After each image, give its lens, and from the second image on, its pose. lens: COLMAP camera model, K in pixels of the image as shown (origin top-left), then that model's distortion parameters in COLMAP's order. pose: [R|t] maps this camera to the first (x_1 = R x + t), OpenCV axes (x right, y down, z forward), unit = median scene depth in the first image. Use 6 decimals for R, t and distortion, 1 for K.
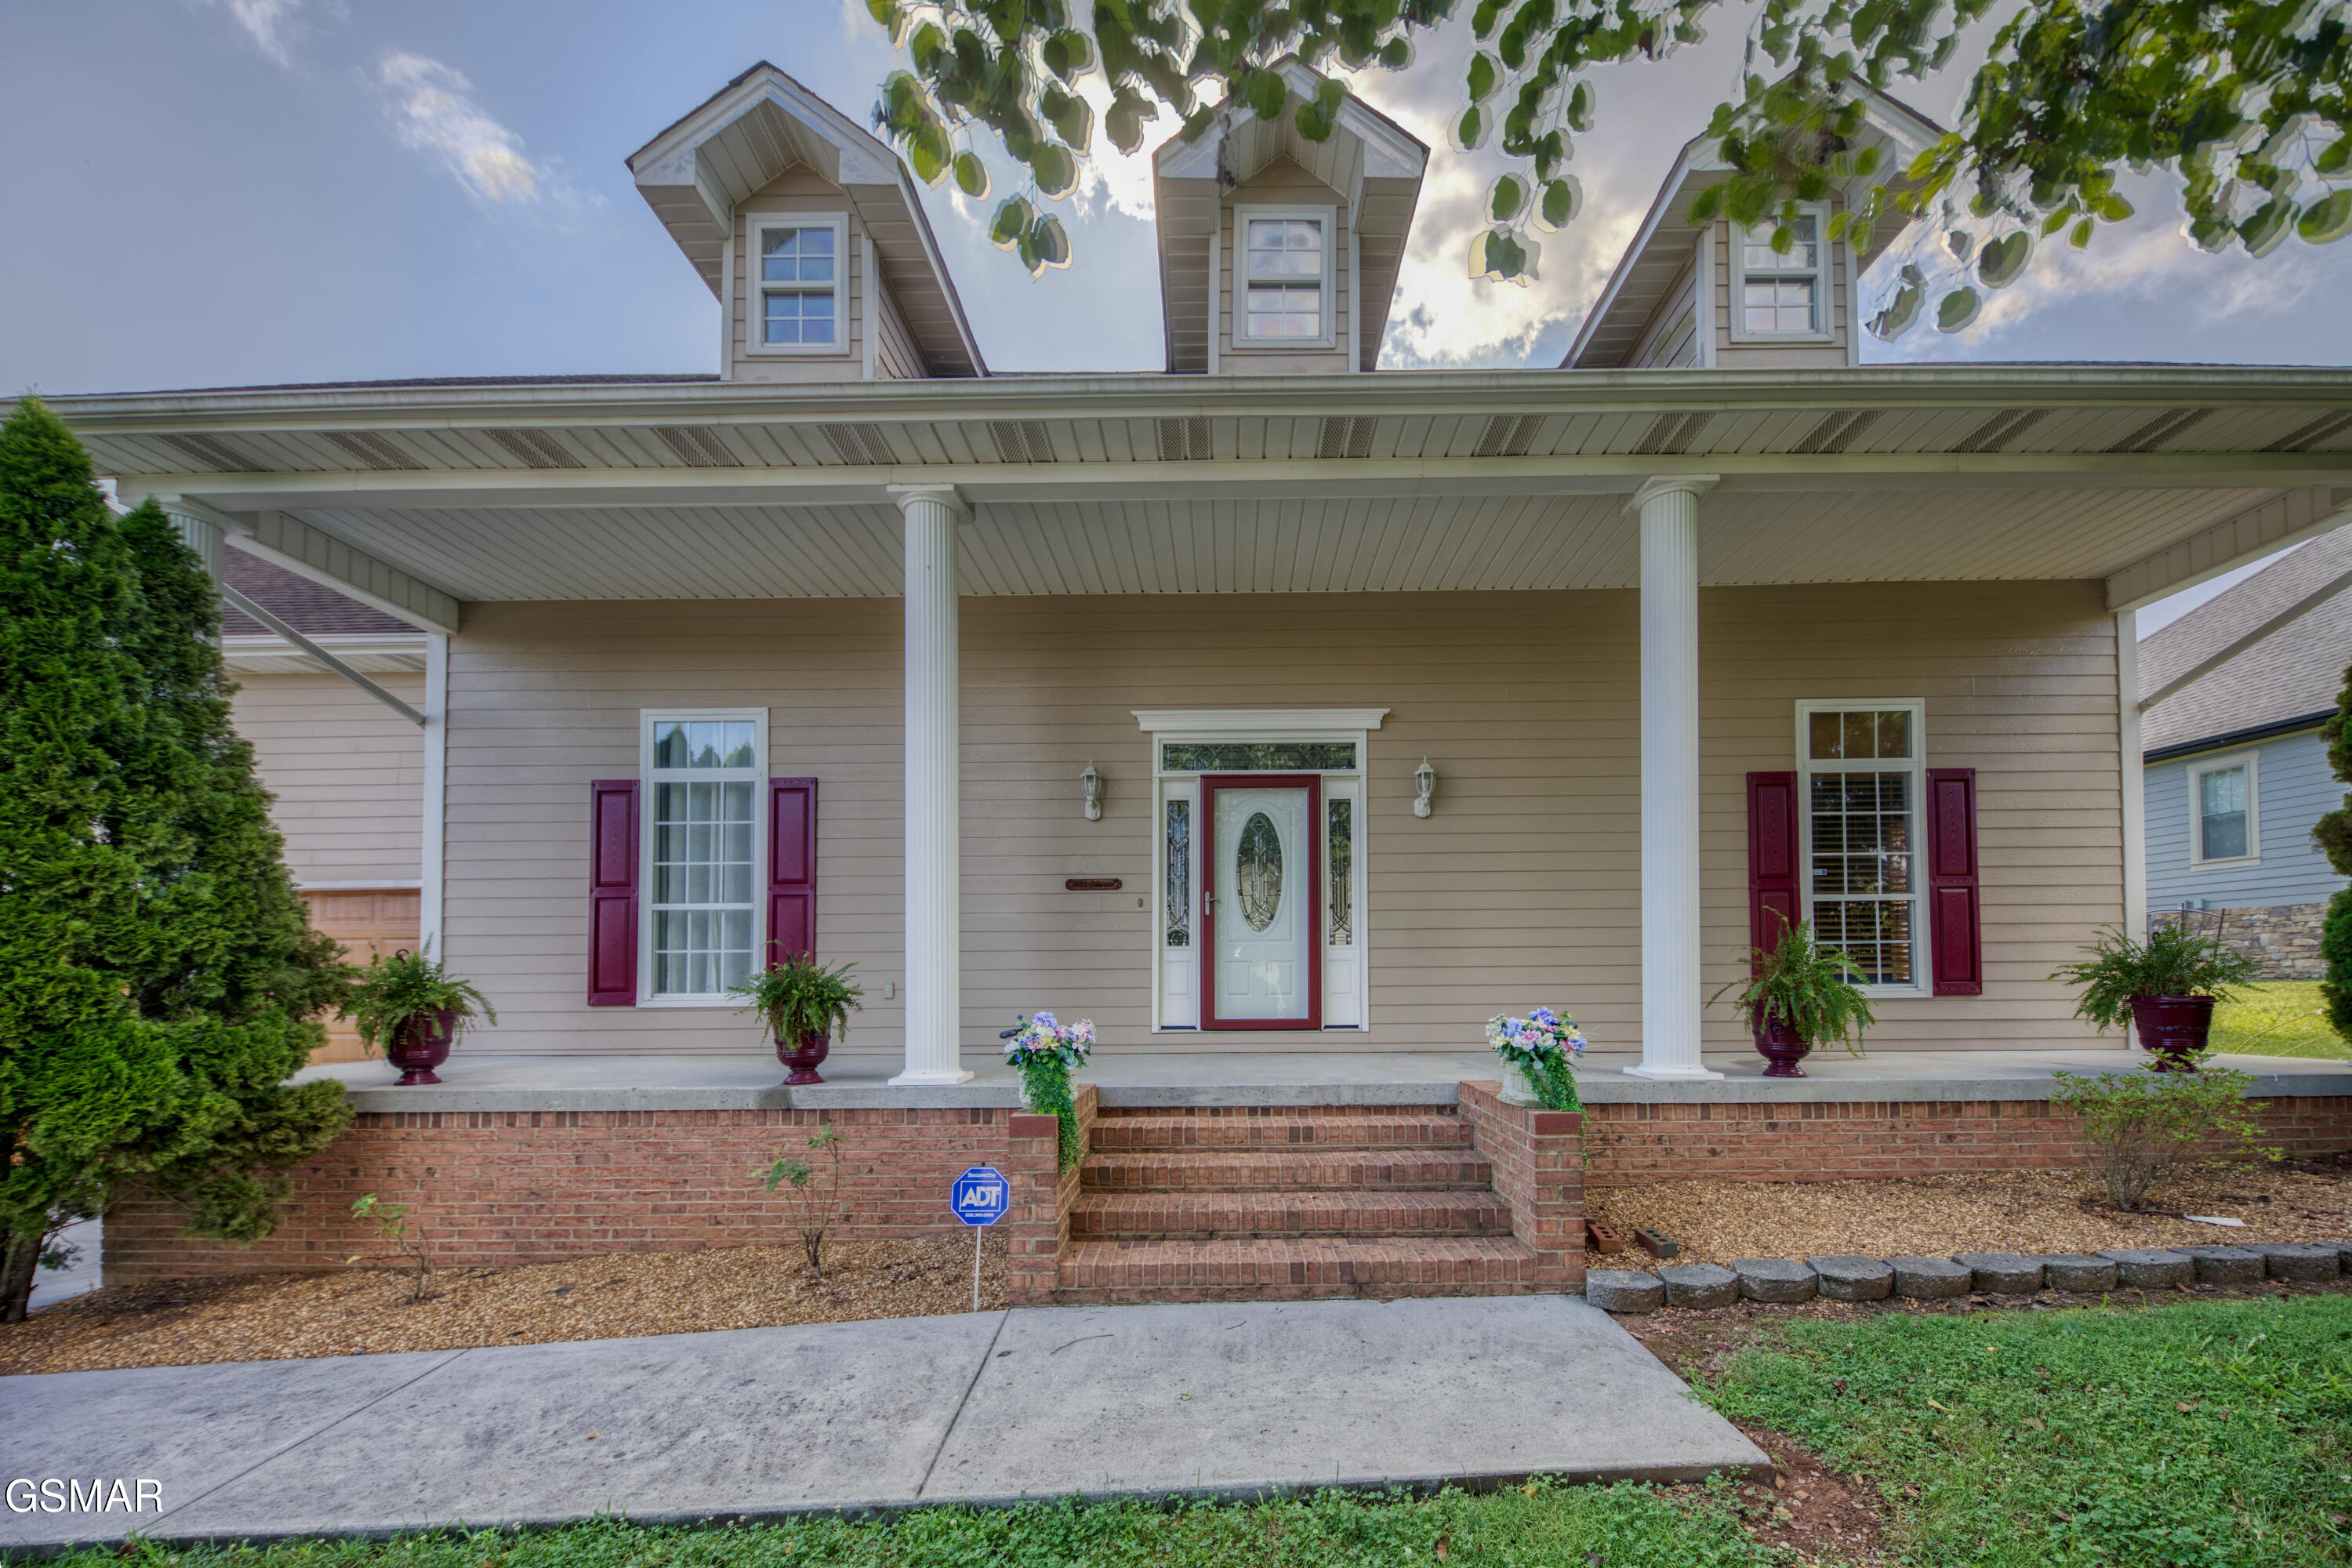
lens RADIAL K [[908.1, 0, 1171.4], [0, 908.1, 939.4], [0, 0, 1]] dist [-0.011729, 0.000238]
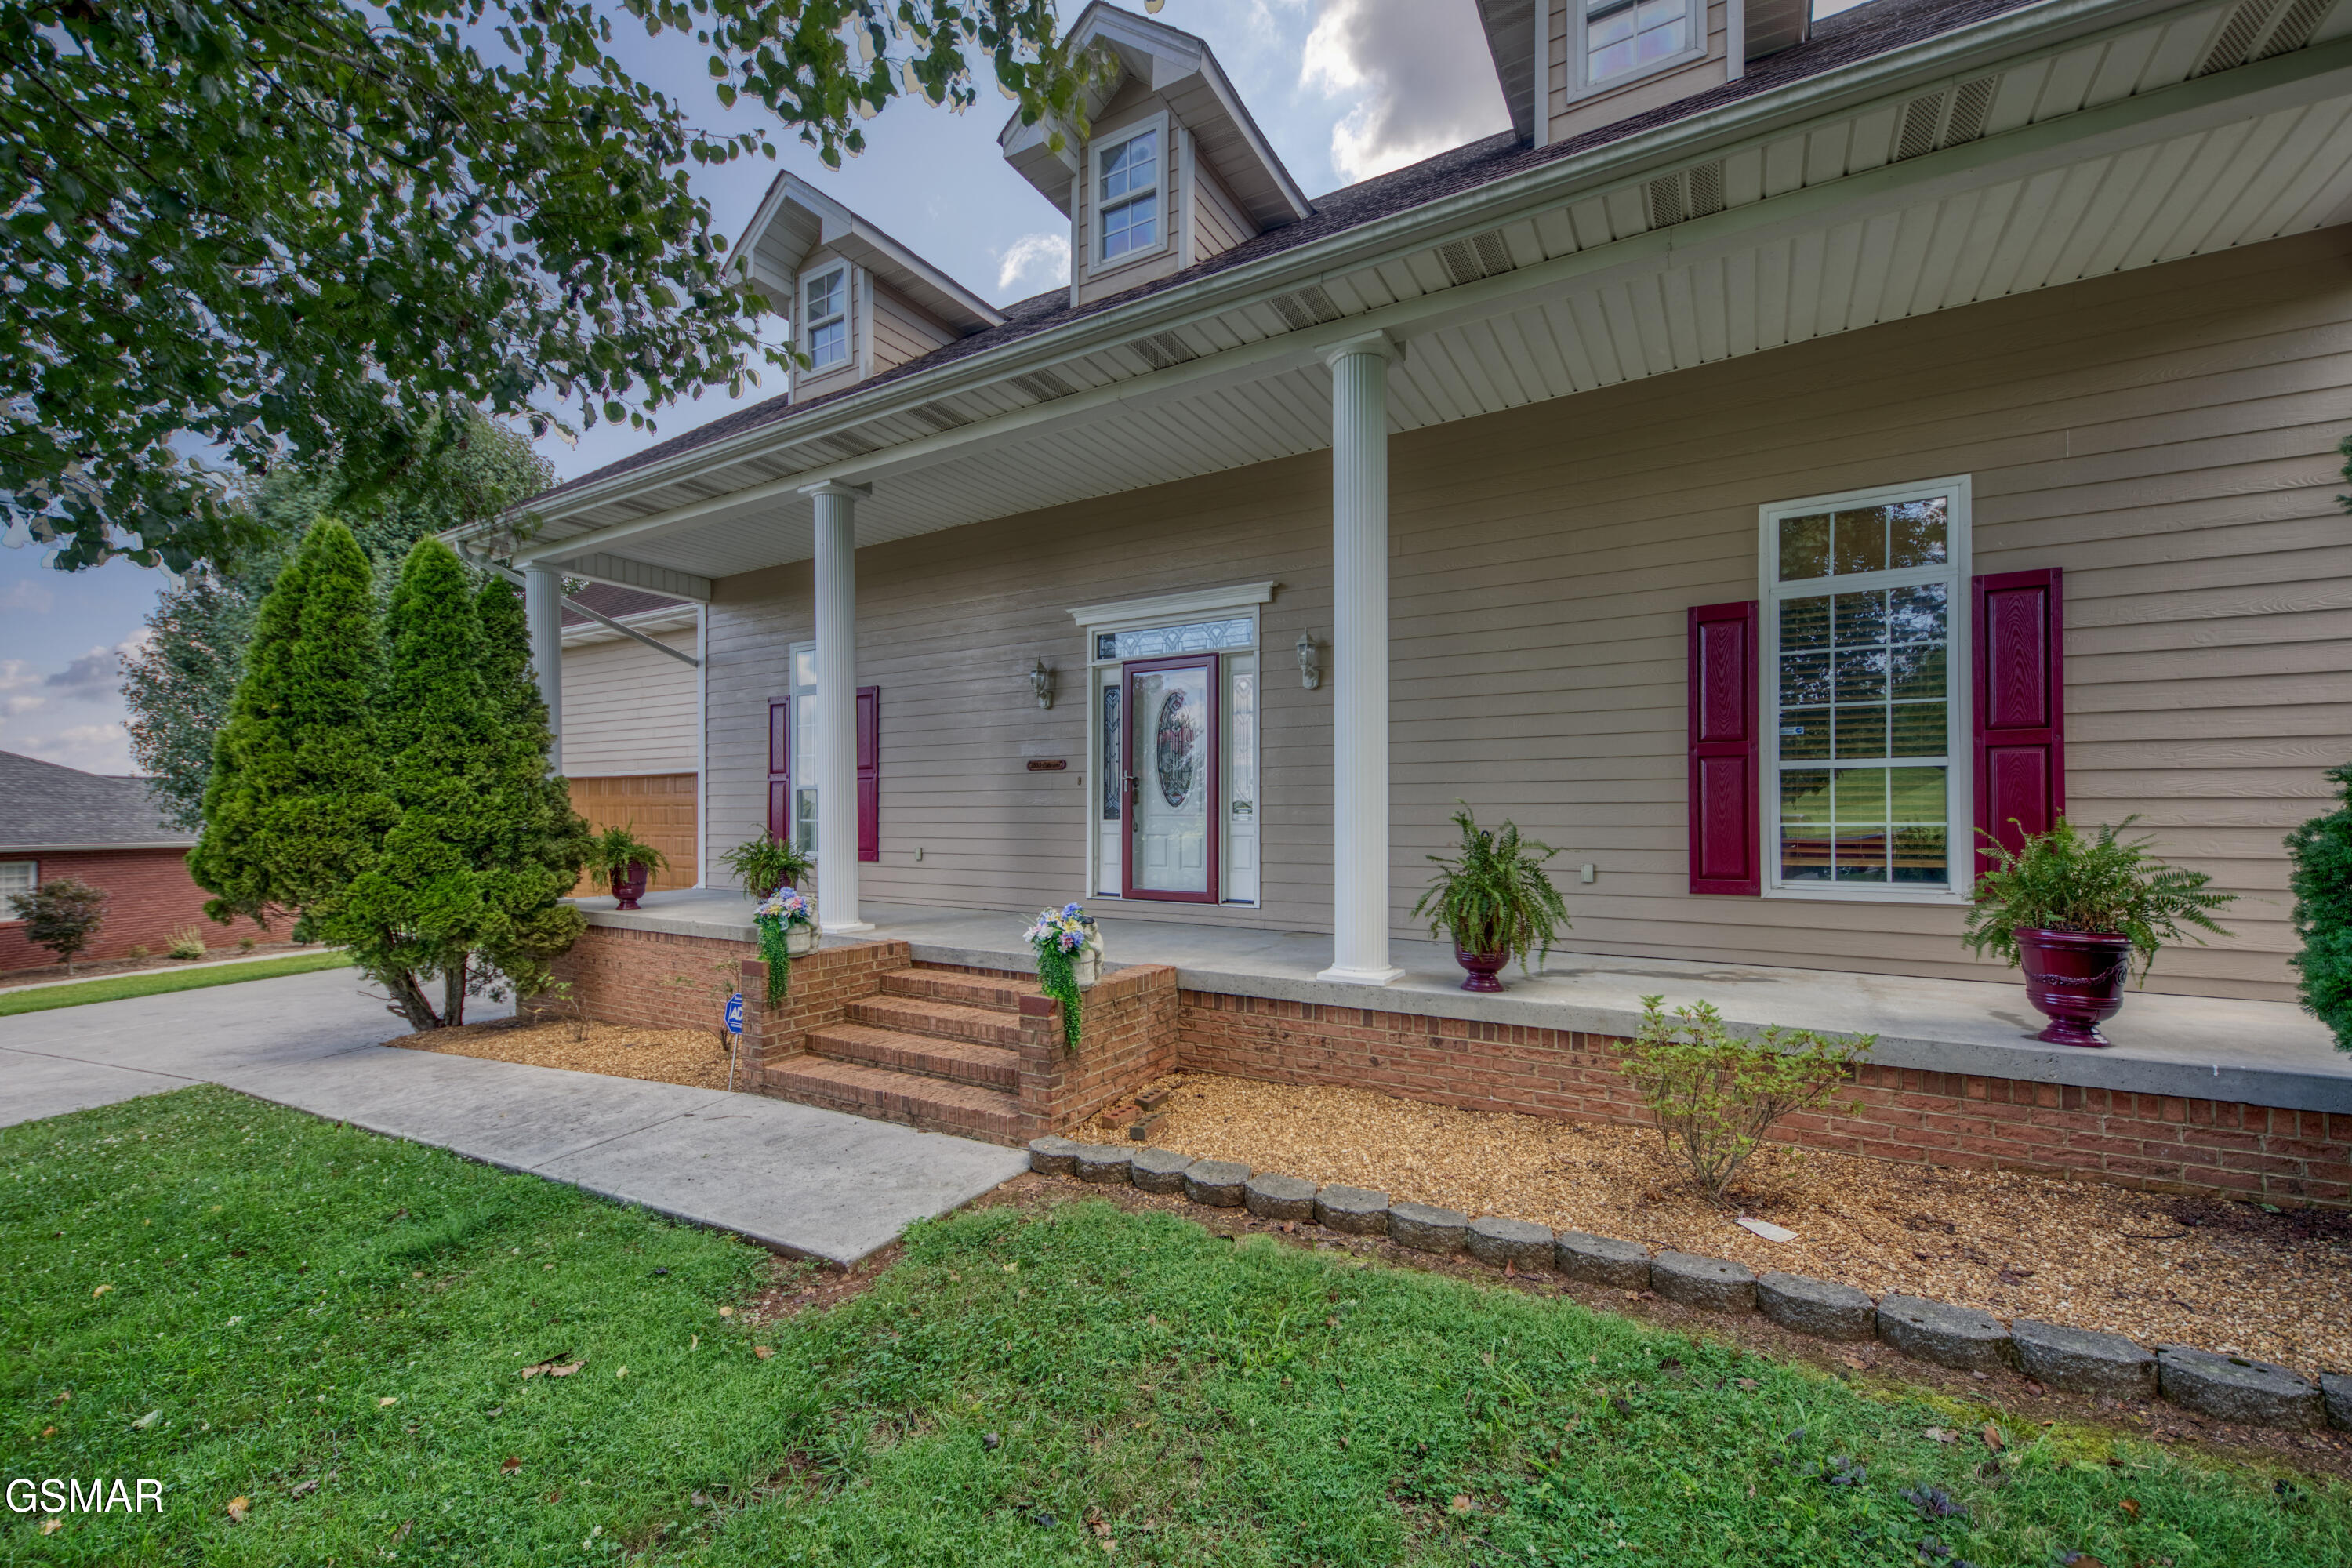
lens RADIAL K [[947.9, 0, 1159.5], [0, 947.9, 823.7], [0, 0, 1]] dist [-0.006883, 0.000330]
pose [[0.861679, 0.009381, -0.507367, 0.665785], [0.008413, 0.999428, 0.032767, -0.028367], [0.507384, -0.032503, 0.861107, 0.054629]]
